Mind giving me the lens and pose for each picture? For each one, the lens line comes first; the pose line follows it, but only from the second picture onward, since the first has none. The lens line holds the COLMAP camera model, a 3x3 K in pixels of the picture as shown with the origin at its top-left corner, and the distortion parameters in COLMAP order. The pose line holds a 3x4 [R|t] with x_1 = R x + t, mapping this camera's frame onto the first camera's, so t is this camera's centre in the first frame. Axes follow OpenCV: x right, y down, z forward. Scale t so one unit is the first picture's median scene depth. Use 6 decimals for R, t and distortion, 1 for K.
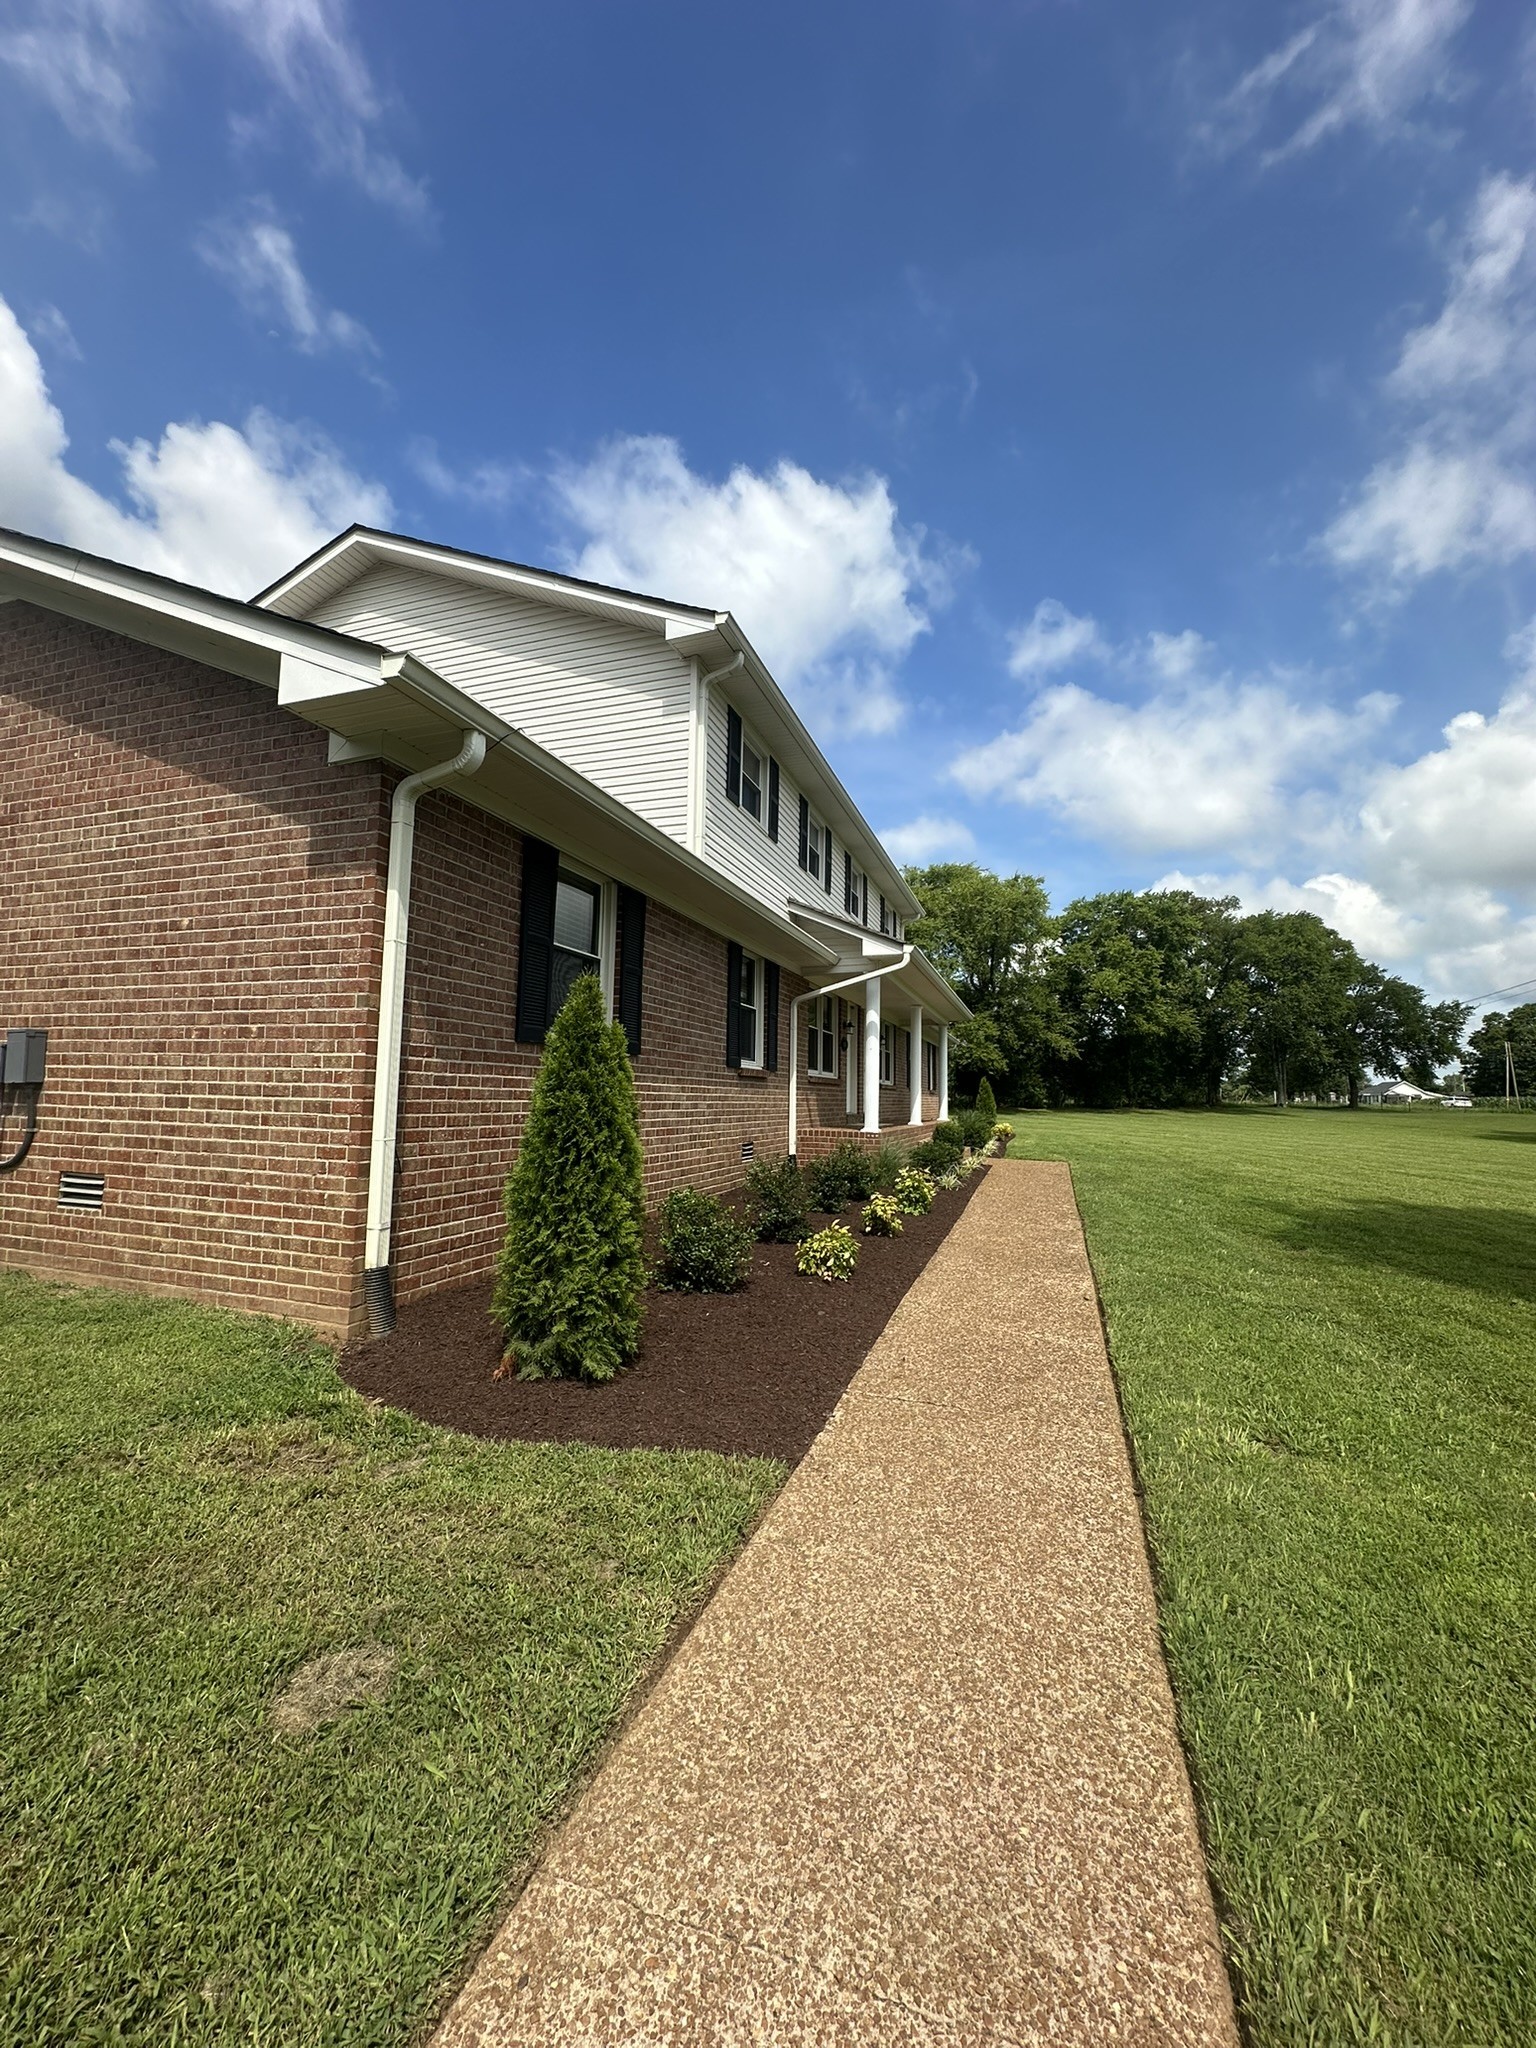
lens RADIAL K [[811.2, 0, 768.1], [0, 811.2, 1023.7], [0, 0, 1]] dist [-0.001577, -0.000024]
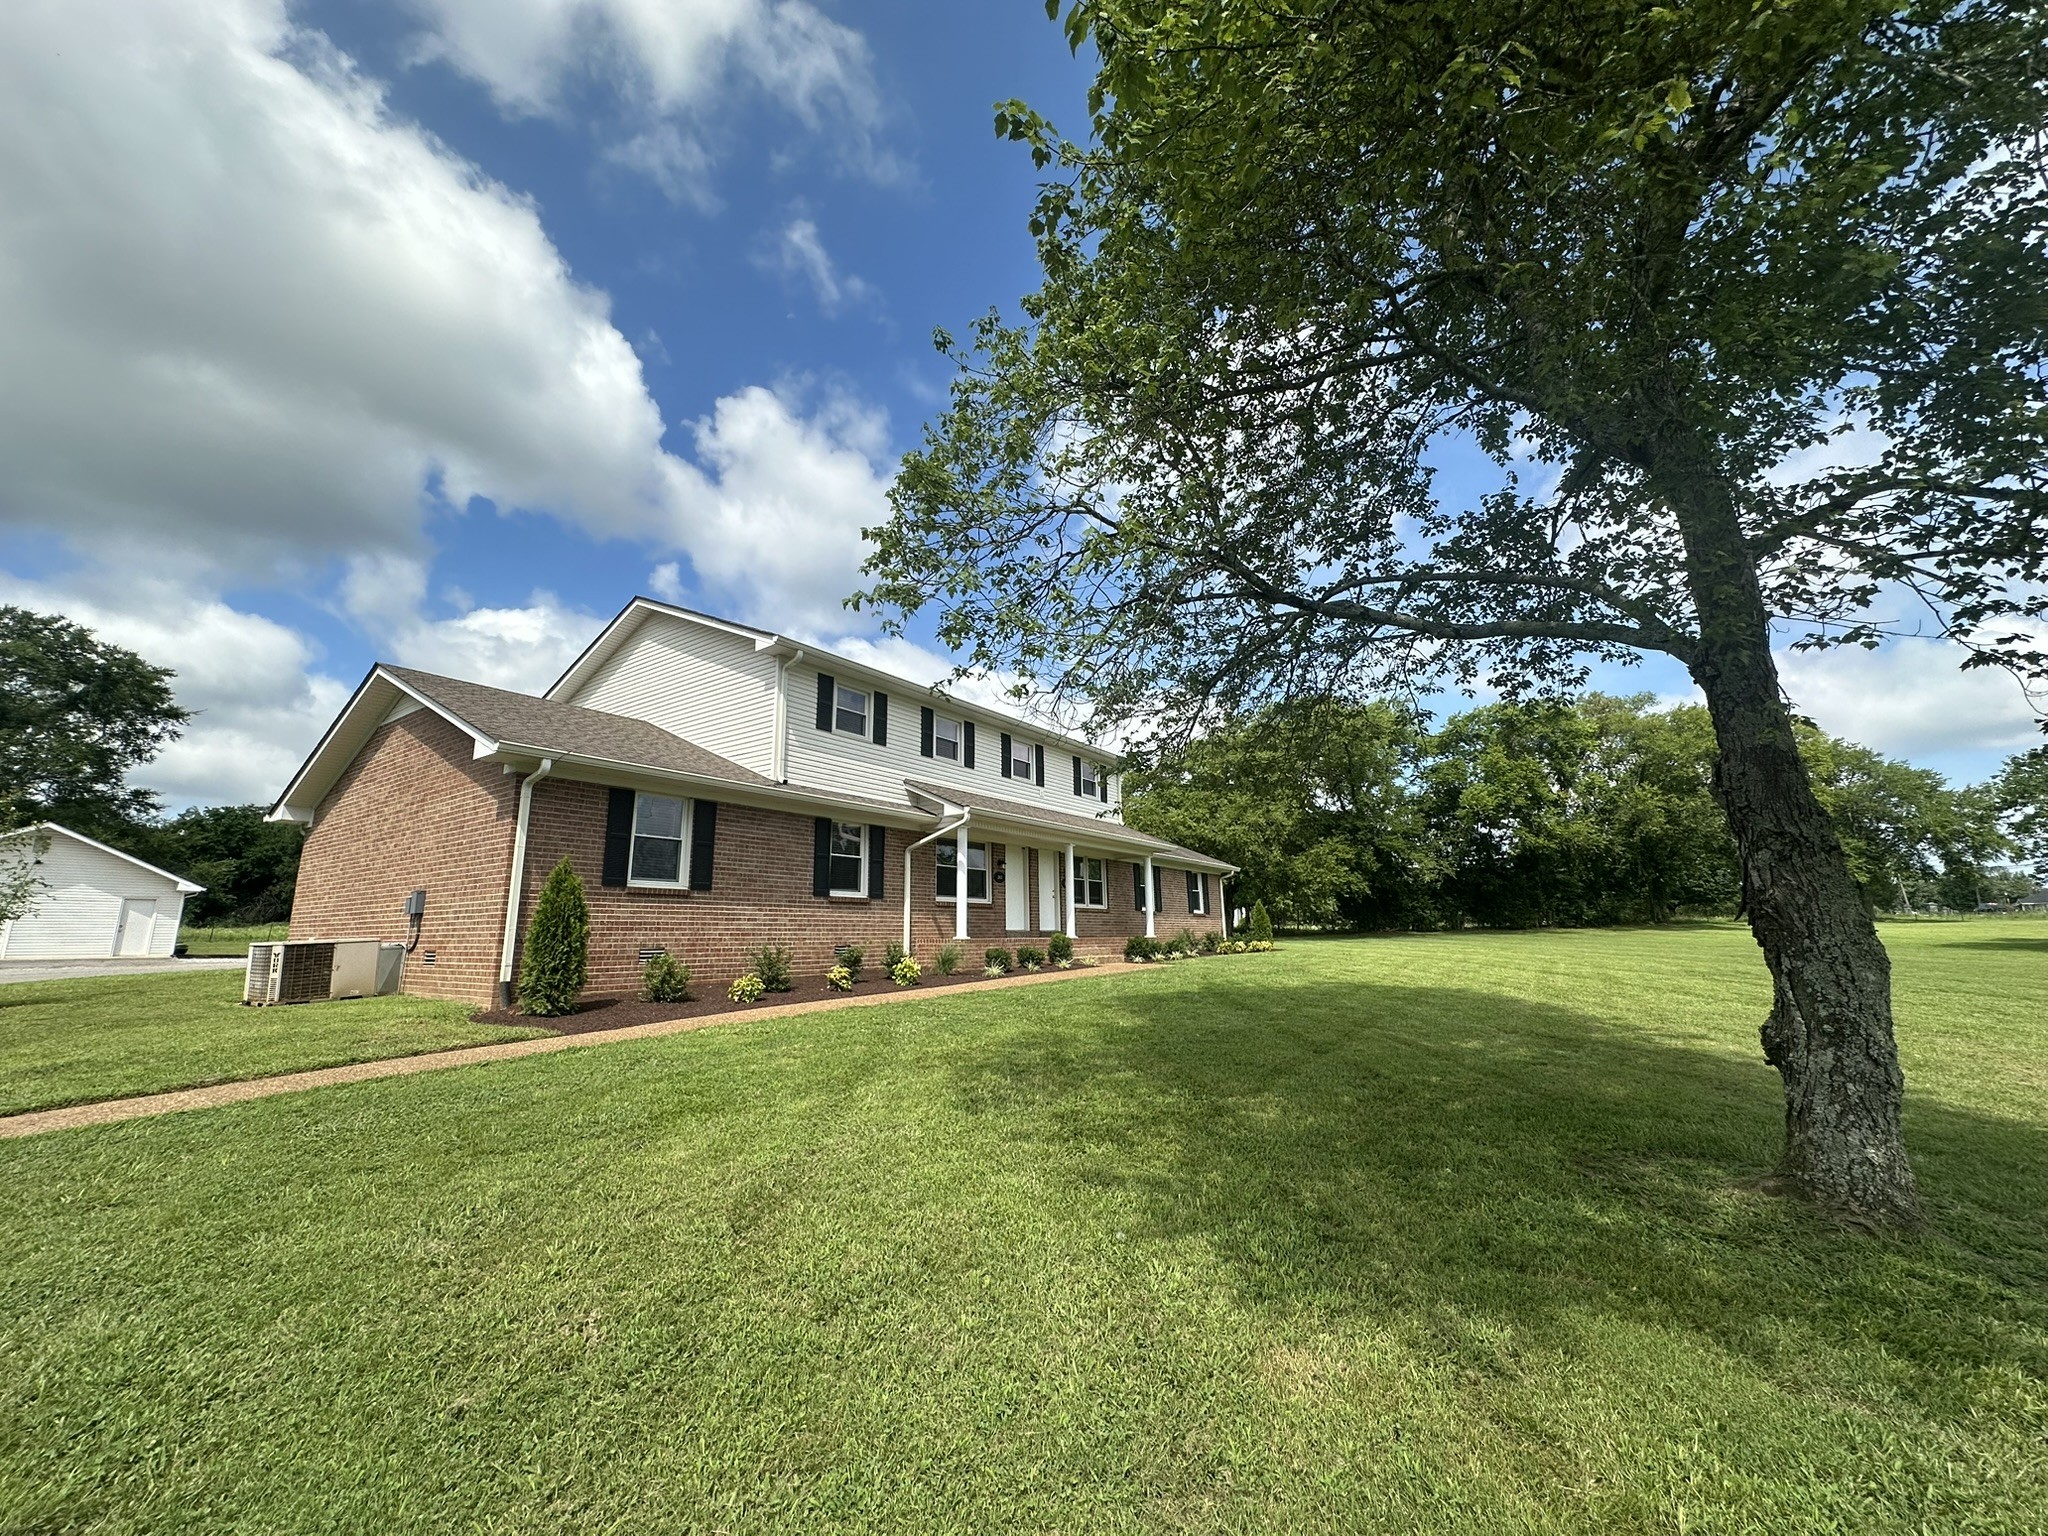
lens RADIAL K [[811.2, 0, 1020.1], [0, 811.2, 769.8], [0, 0, 1]] dist [-0.001577, -0.000024]
pose [[0.957159, -0.087805, -0.275929, 0.742165], [0.055658, 0.990936, -0.122262, 0.022900], [0.284163, 0.101667, 0.953371, -0.406824]]
